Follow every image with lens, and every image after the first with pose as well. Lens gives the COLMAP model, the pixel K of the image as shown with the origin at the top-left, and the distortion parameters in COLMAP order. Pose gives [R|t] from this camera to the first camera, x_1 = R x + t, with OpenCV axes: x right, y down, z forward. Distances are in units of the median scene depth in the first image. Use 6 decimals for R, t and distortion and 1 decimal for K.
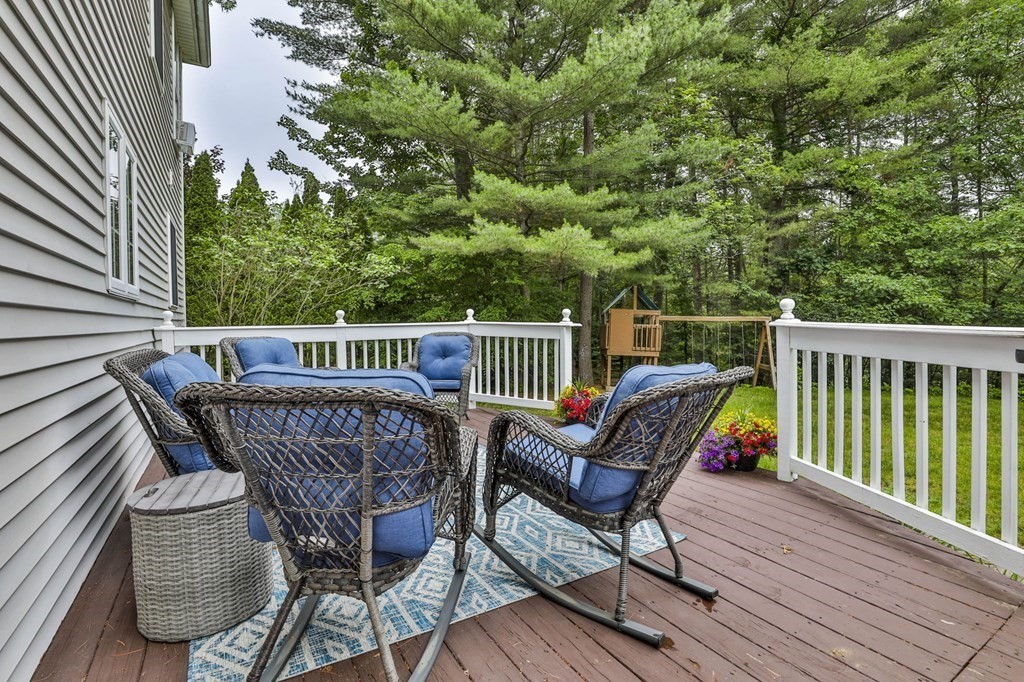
lens RADIAL K [[497.0, 0, 519.2], [0, 497.0, 321.6], [0, 0, 1]] dist [-0.036823, 0.012911]
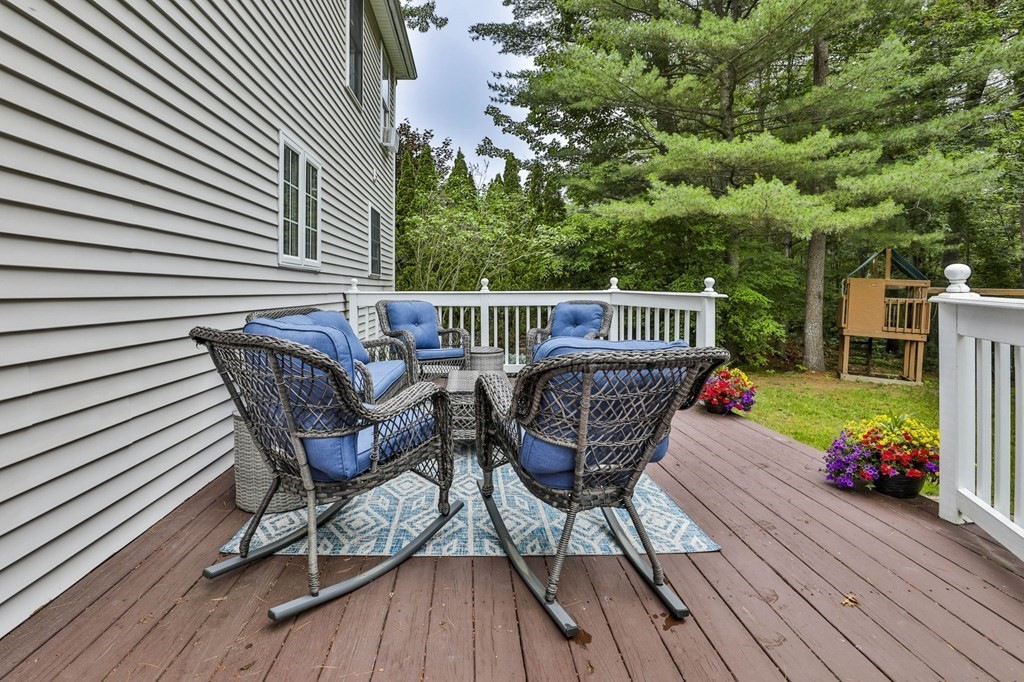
lens RADIAL K [[511.4, 0, 511.6], [0, 511.4, 279.5], [0, 0, 1]] dist [-0.035616, 0.014680]
pose [[0.864873, 0.004681, -0.501968, 0.158370], [-0.015230, 0.999741, -0.016918, -0.001128], [0.501759, 0.022277, 0.864721, 0.022285]]
